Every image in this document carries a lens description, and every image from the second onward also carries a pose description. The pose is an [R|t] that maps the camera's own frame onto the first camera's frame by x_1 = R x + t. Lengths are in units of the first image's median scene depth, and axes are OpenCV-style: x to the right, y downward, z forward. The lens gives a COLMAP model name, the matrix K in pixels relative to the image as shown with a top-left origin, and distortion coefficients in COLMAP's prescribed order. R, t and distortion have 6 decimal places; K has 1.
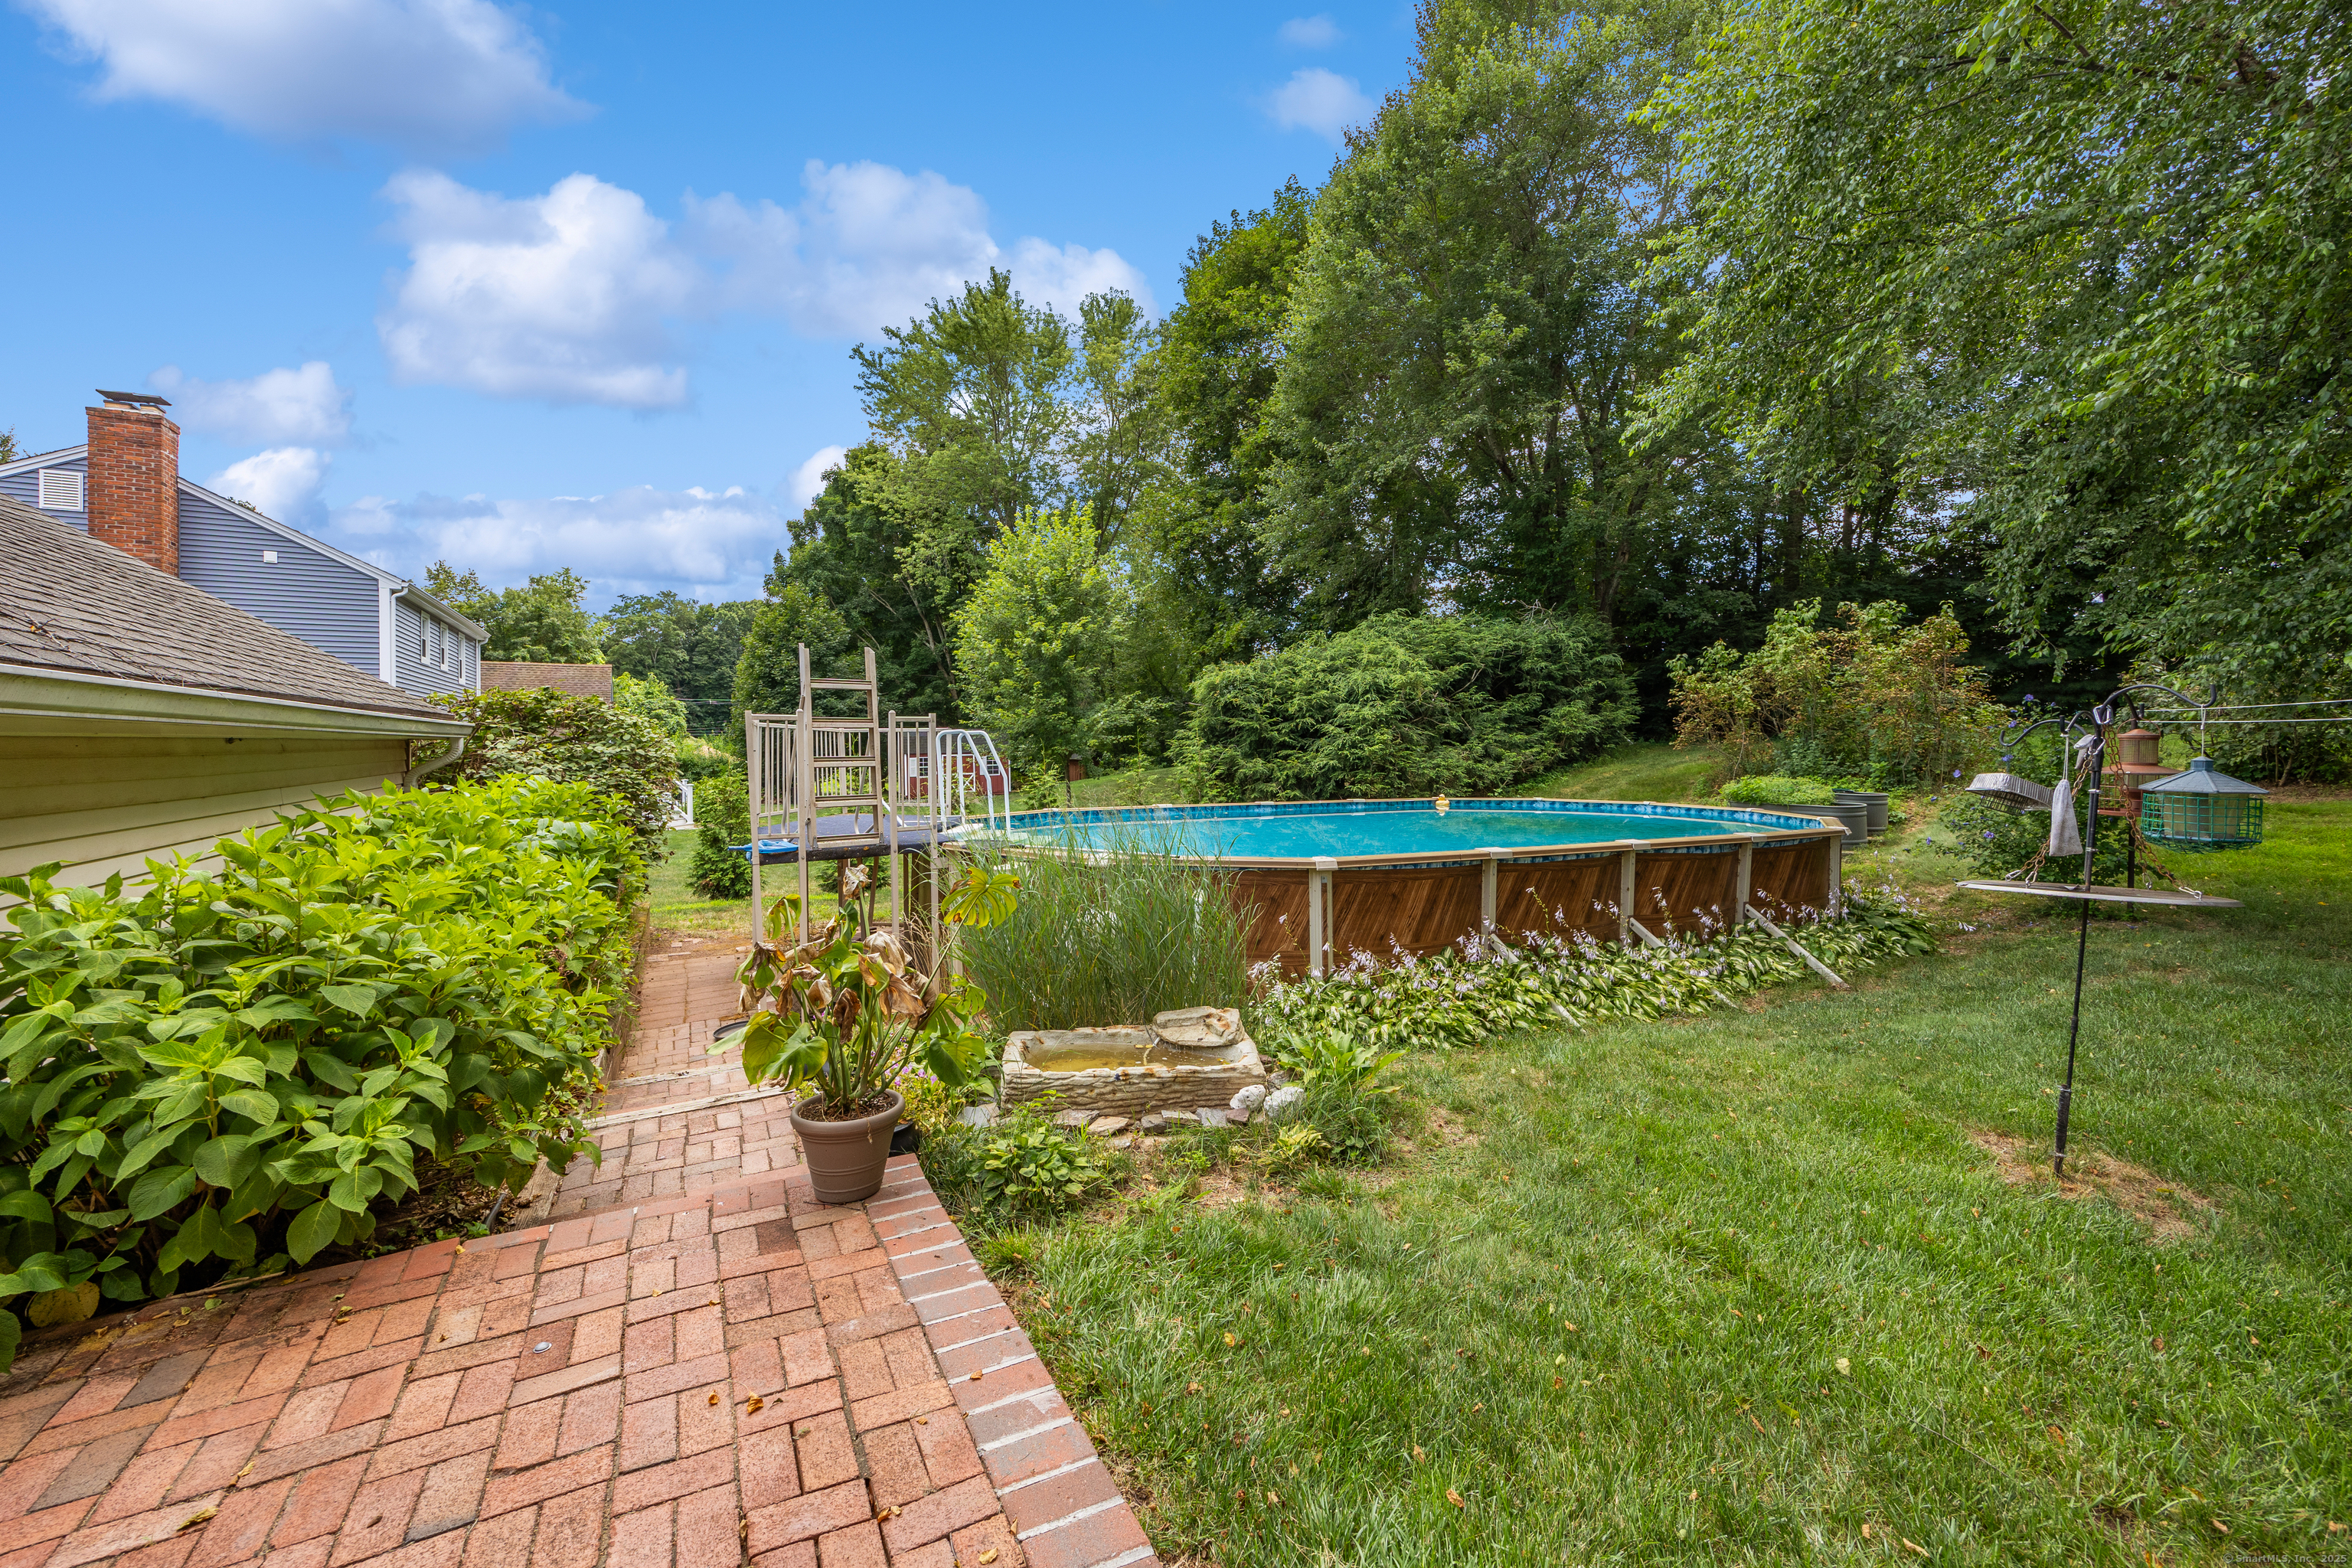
lens RADIAL K [[914.6, 0, 1169.9], [0, 914.6, 755.3], [0, 0, 1]] dist [-0.000703, -0.000092]
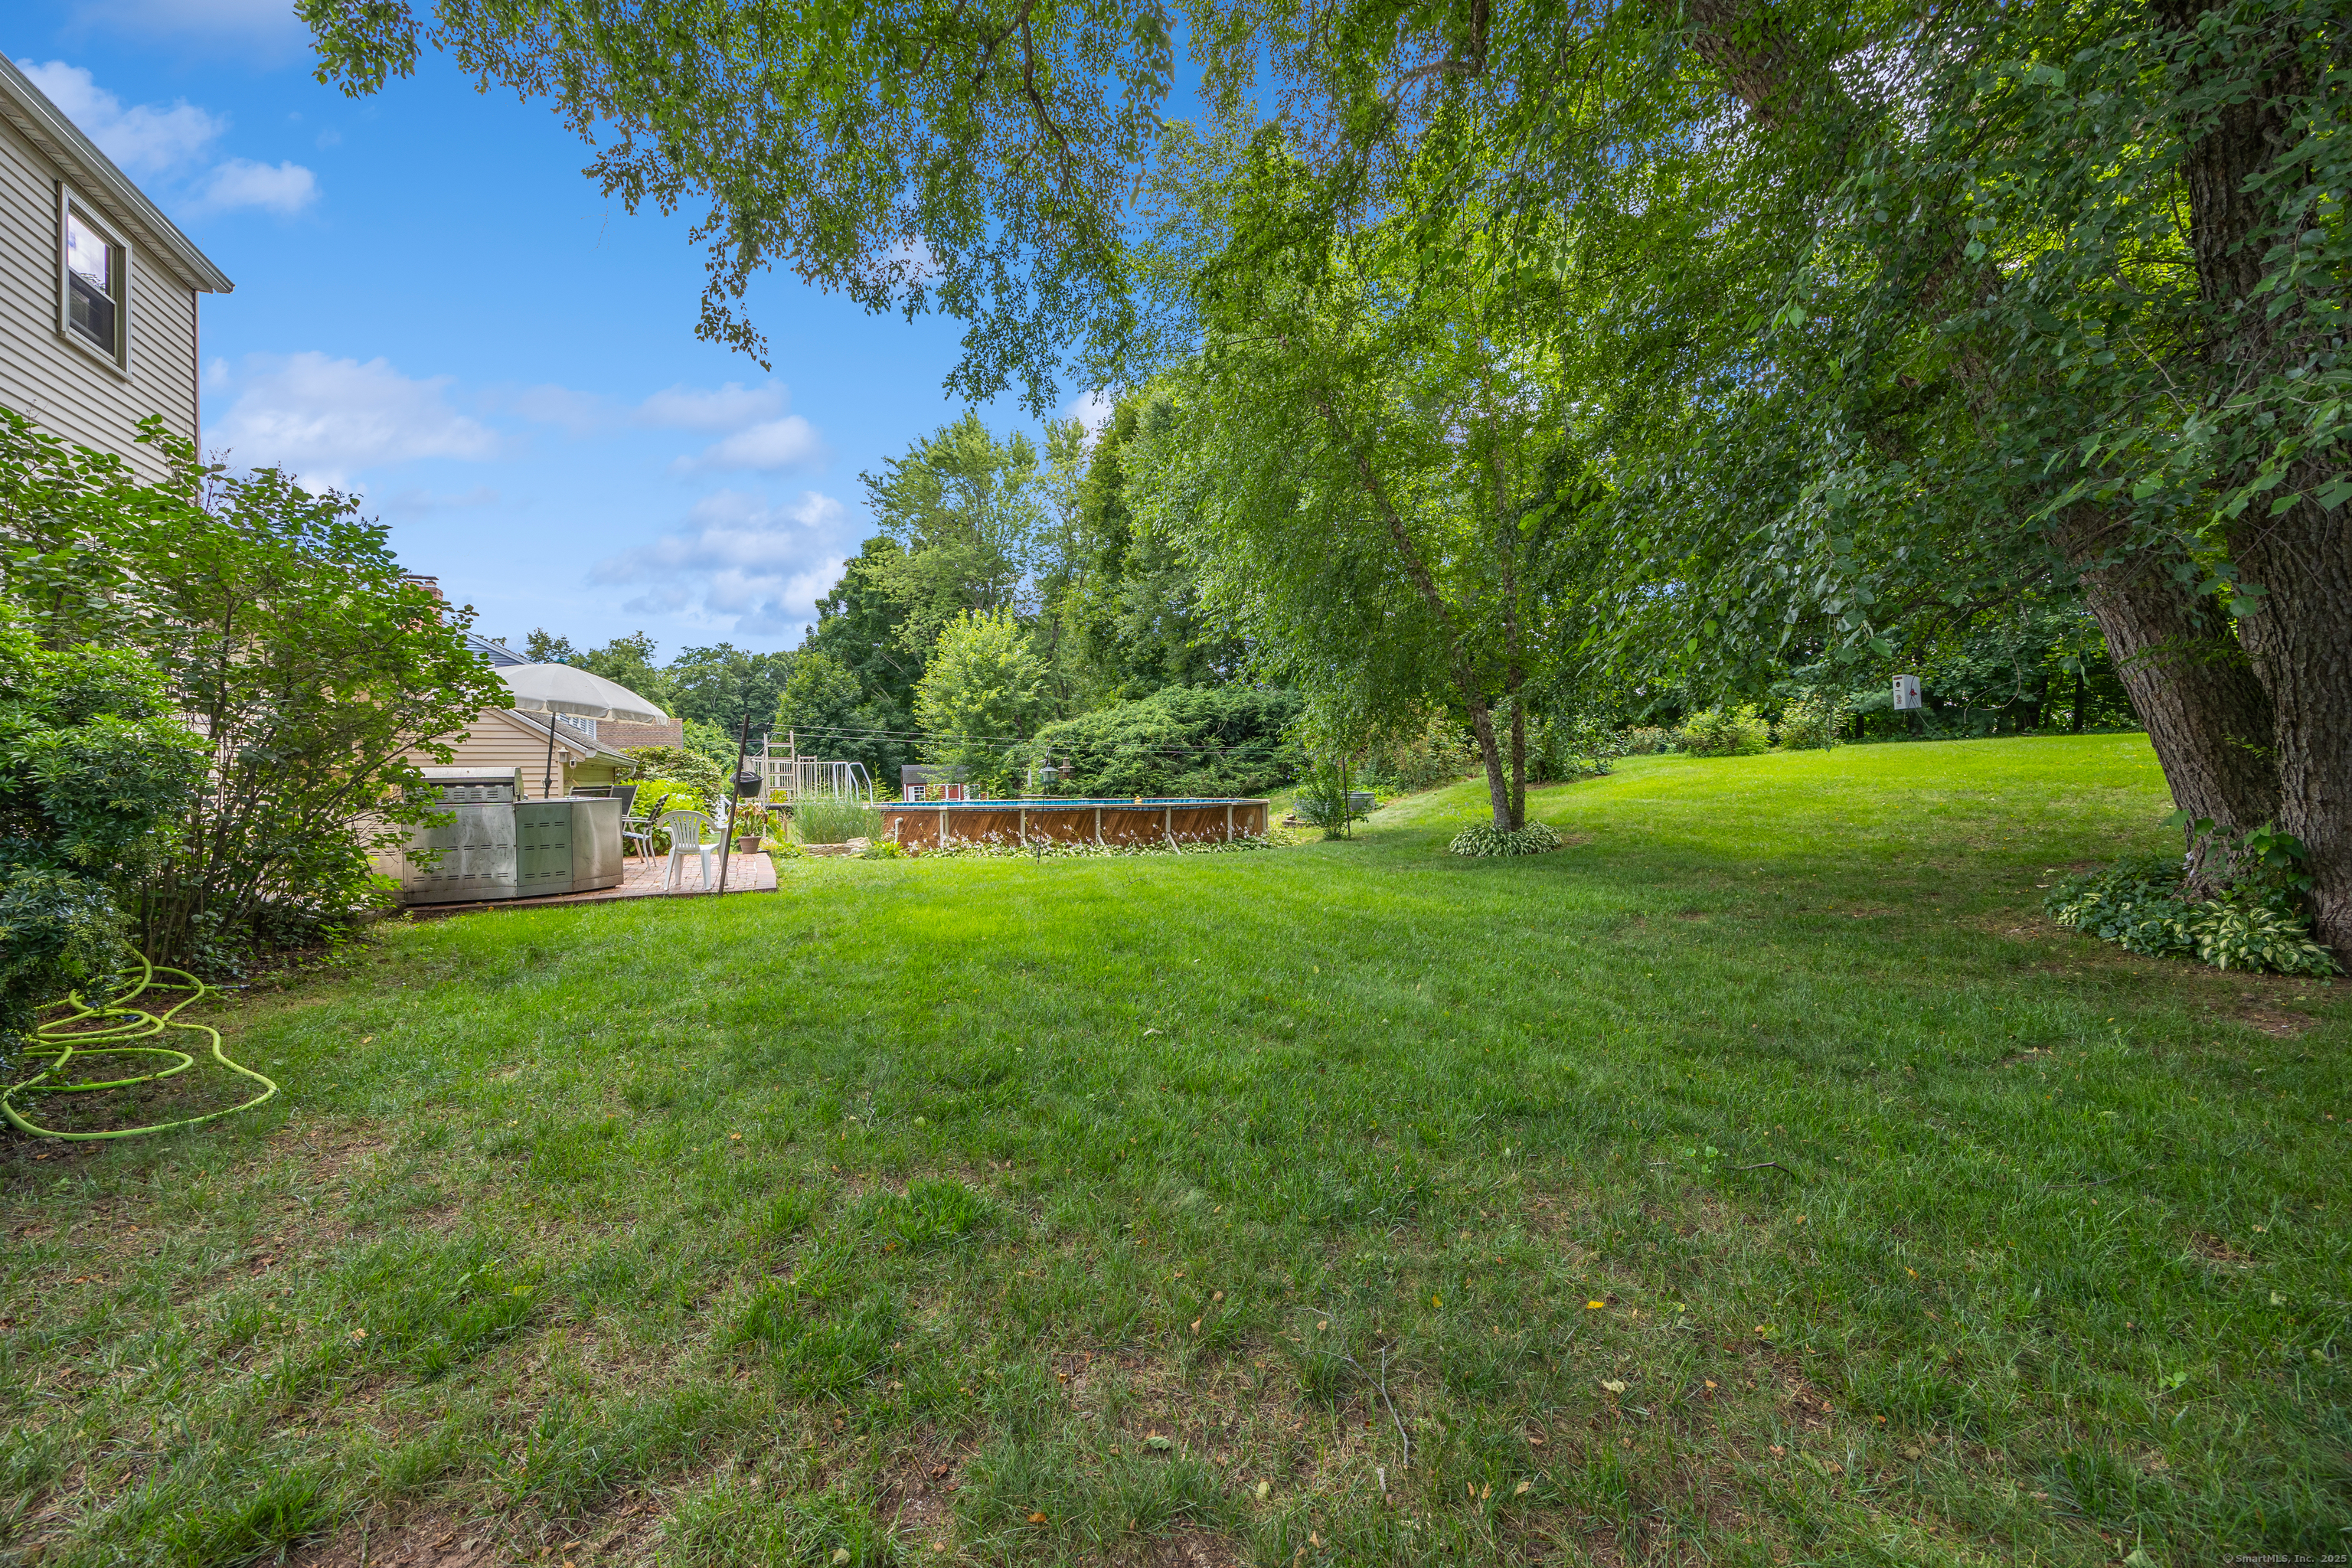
lens RADIAL K [[893.0, 0, 1160.7], [0, 893.0, 788.3], [0, 0, 1]] dist [0.013853, 0.000001]
pose [[0.998671, -0.006452, -0.051131, 0.120022], [0.006396, 0.999979, -0.001262, 0.008019], [0.051138, 0.000934, 0.998691, -0.211113]]
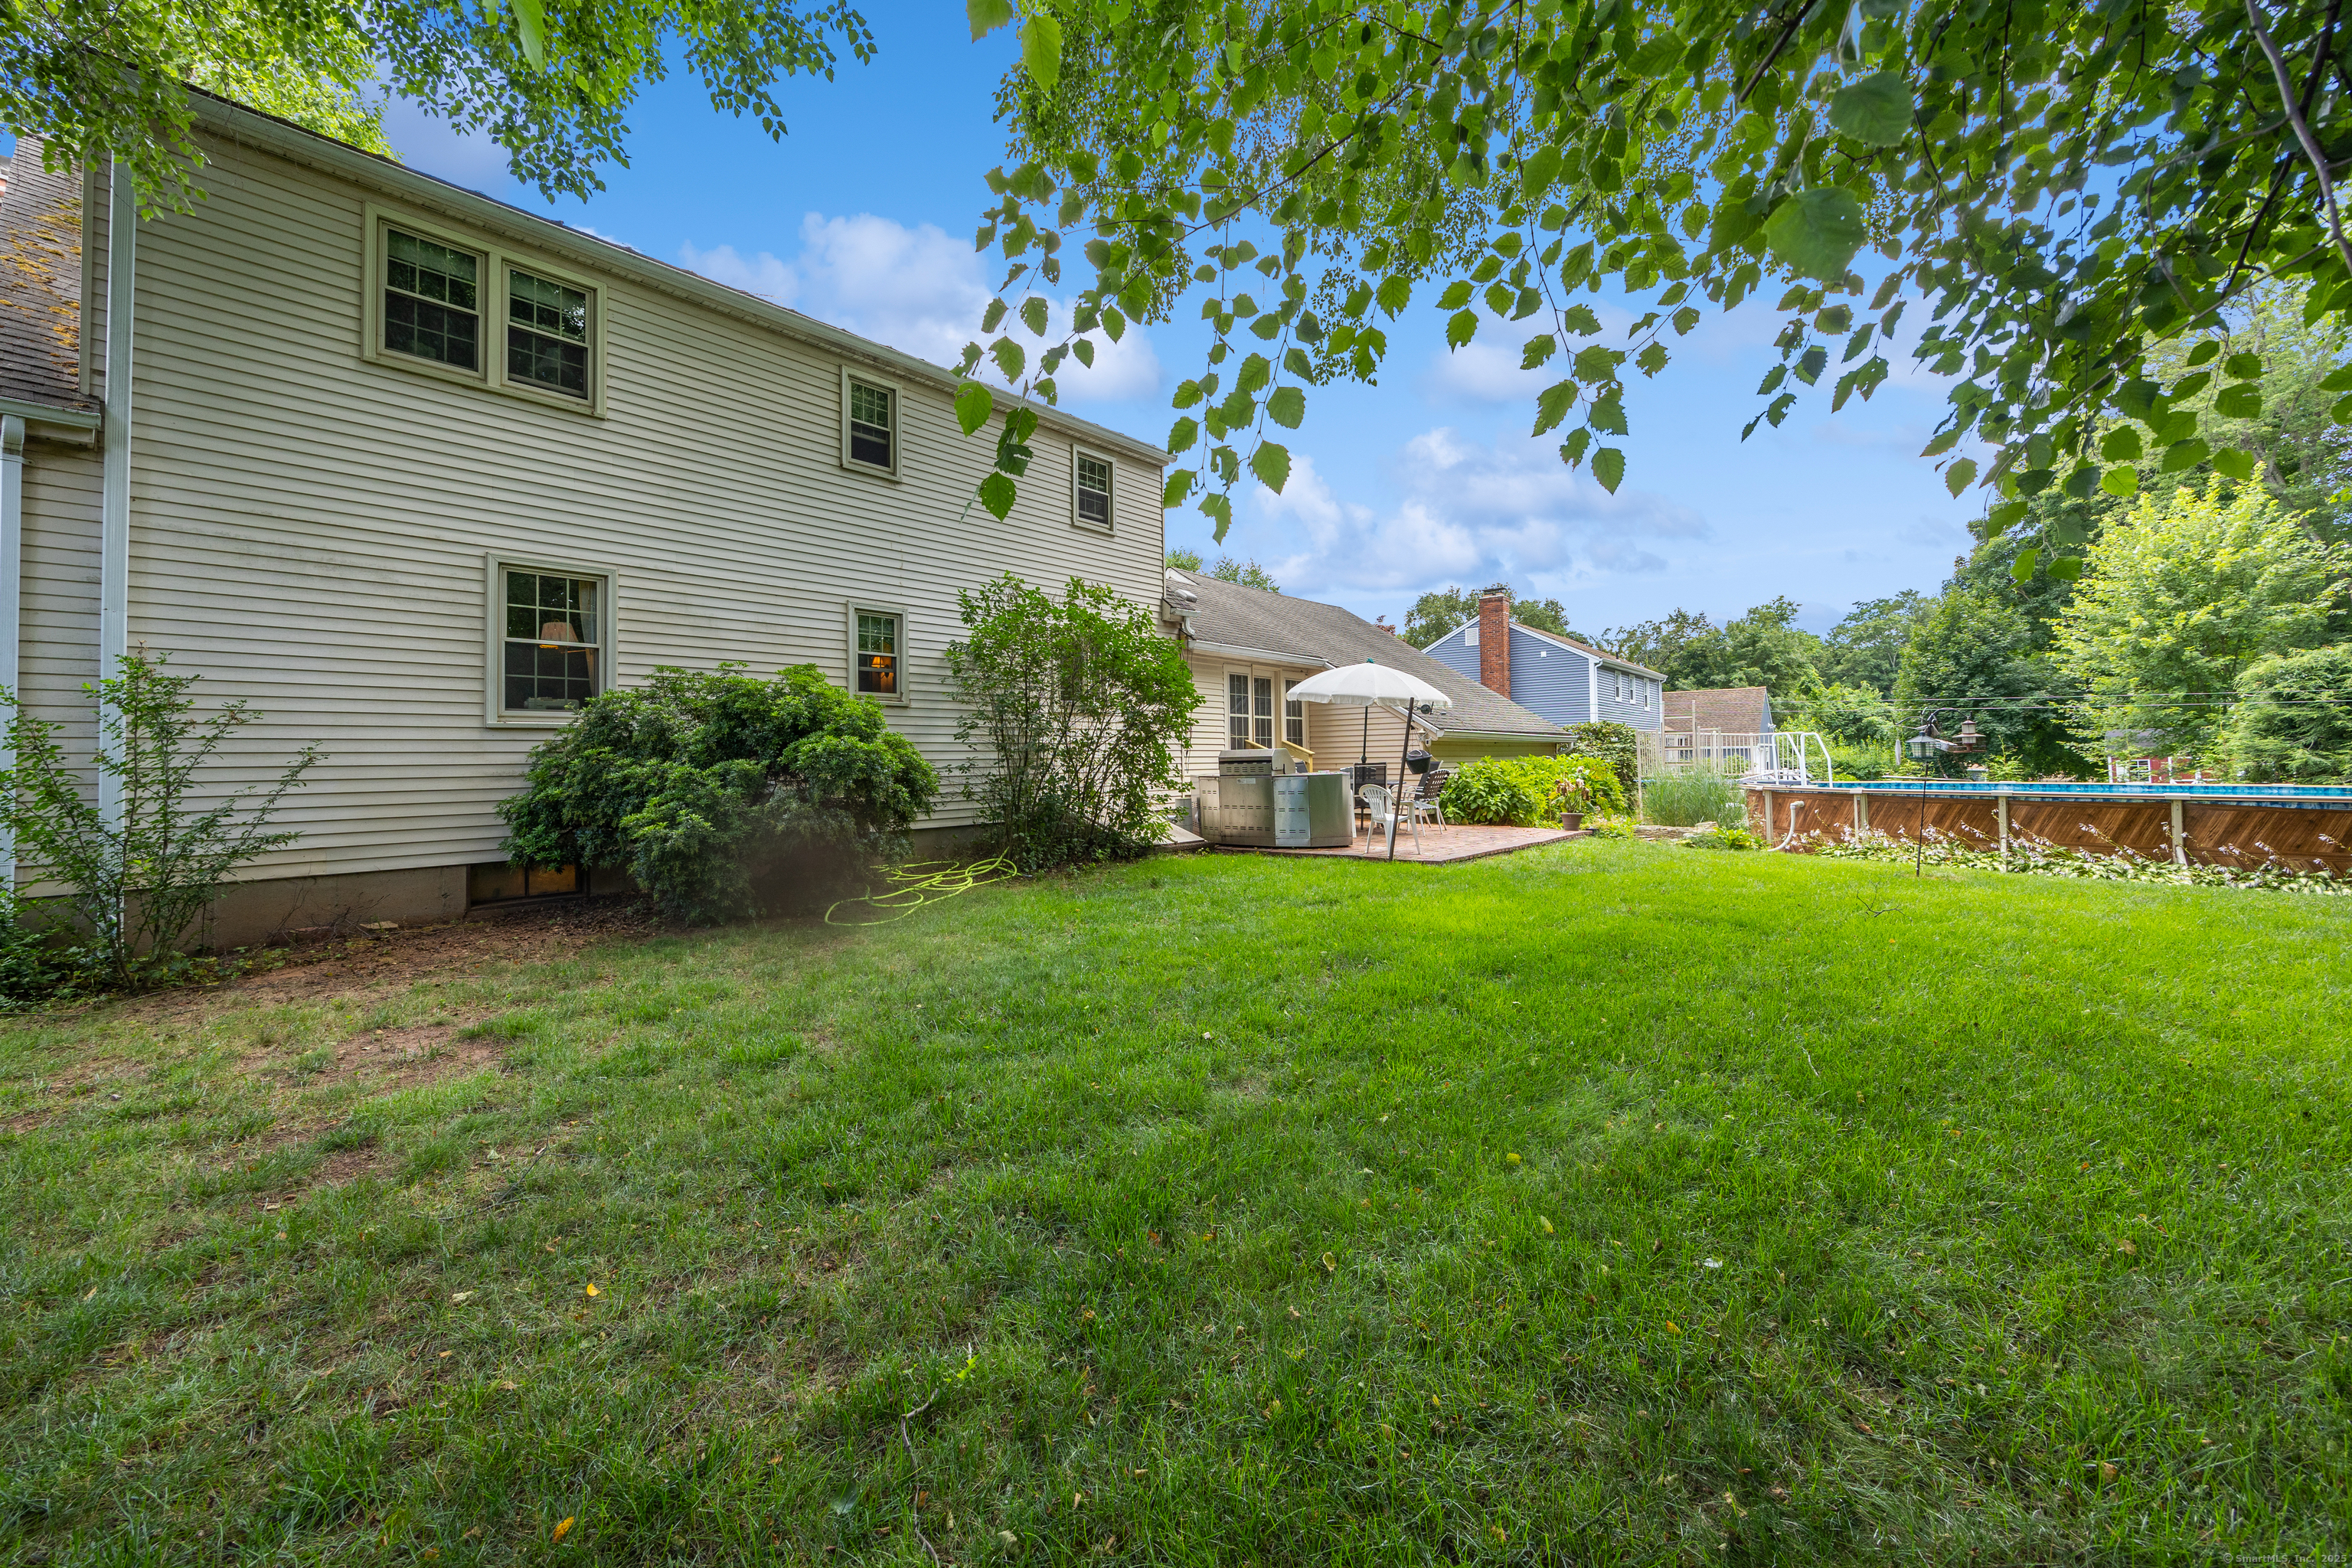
lens RADIAL K [[914.6, 0, 1169.9], [0, 914.6, 755.3], [0, 0, 1]] dist [-0.000703, -0.000092]
pose [[0.356189, -0.008549, -0.934375, 0.197116], [-0.002005, 0.999949, -0.009913, 0.007200], [0.934412, 0.005404, 0.356154, -0.156815]]
